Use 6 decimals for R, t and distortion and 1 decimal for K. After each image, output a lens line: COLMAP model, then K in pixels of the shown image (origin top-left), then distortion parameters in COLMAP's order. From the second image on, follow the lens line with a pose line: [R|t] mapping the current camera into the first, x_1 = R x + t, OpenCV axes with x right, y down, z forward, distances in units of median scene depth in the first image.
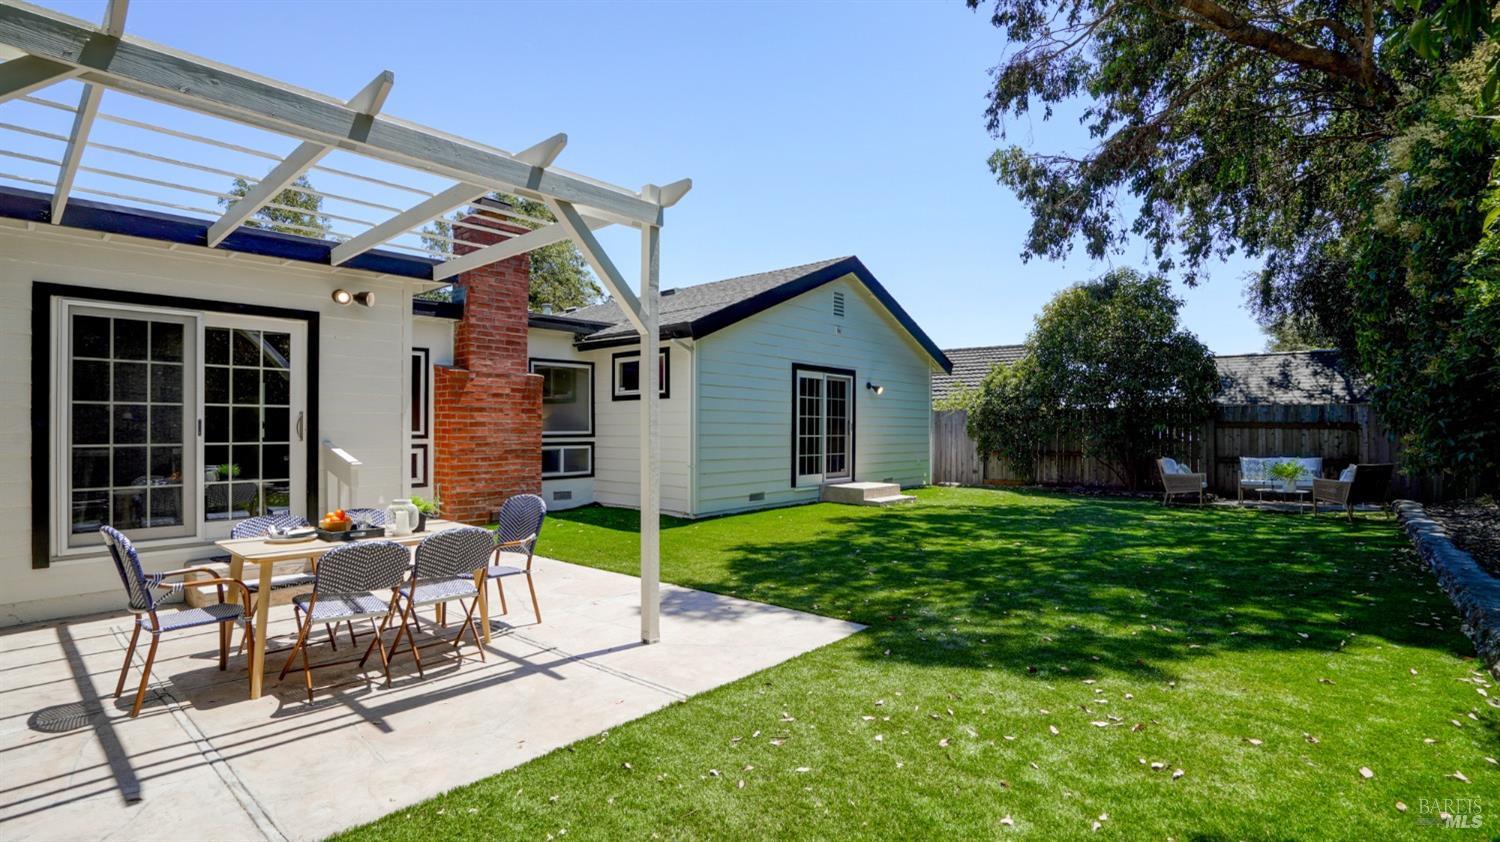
lens RADIAL K [[701.3, 0, 747.6], [0, 701.3, 419.1], [0, 0, 1]] dist [-0.042712, 0.000878]
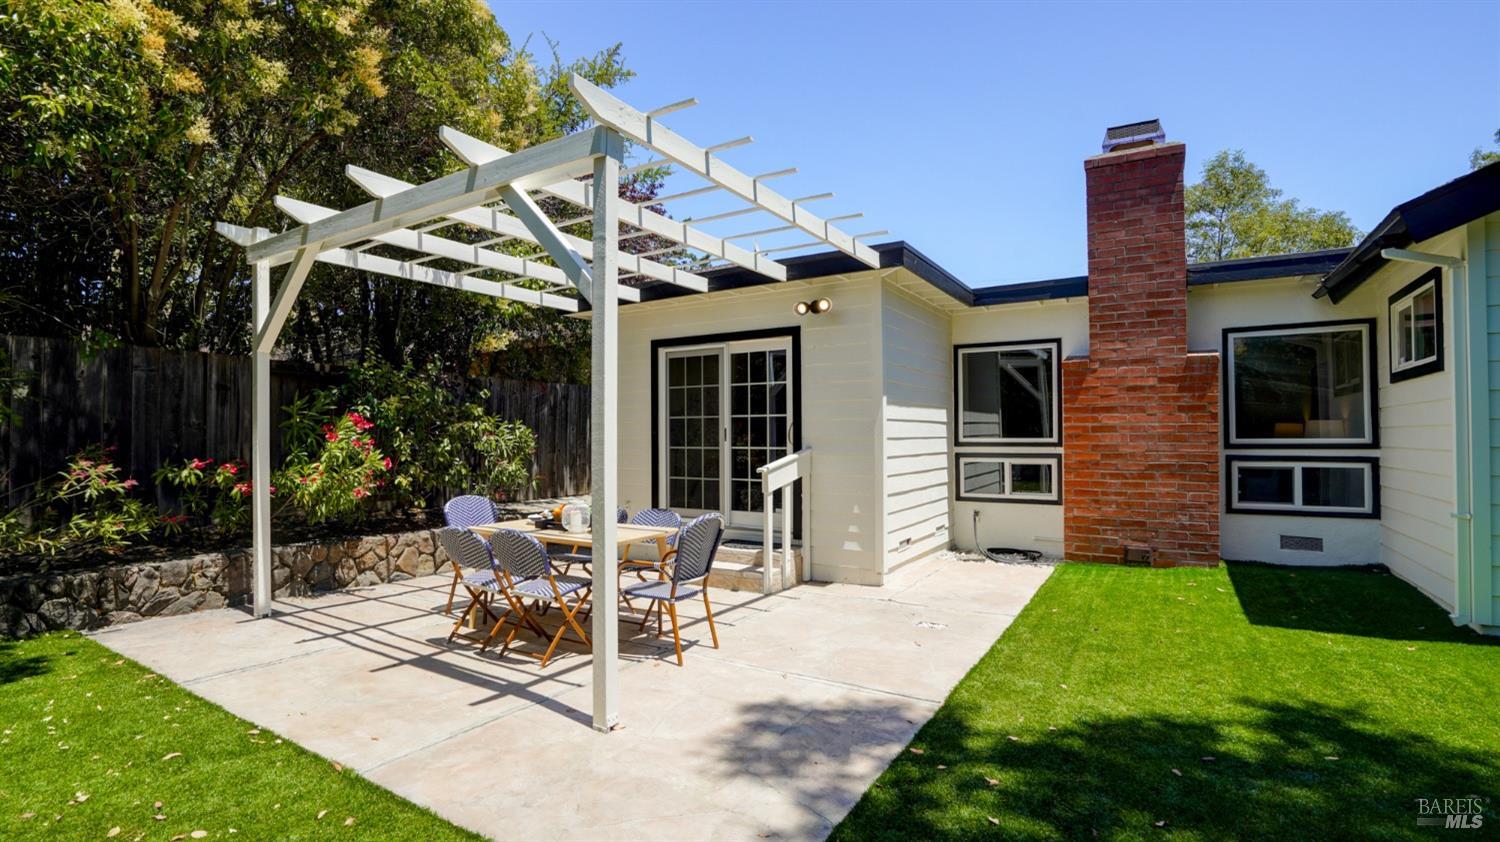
lens RADIAL K [[701.3, 0, 748.4], [0, 701.3, 420.1], [0, 0, 1]] dist [-0.042712, 0.000878]
pose [[0.166810, -0.019041, -0.985805, 0.438178], [0.014056, 0.999758, -0.016933, 0.007537], [0.985889, -0.011032, 0.167037, 0.740334]]
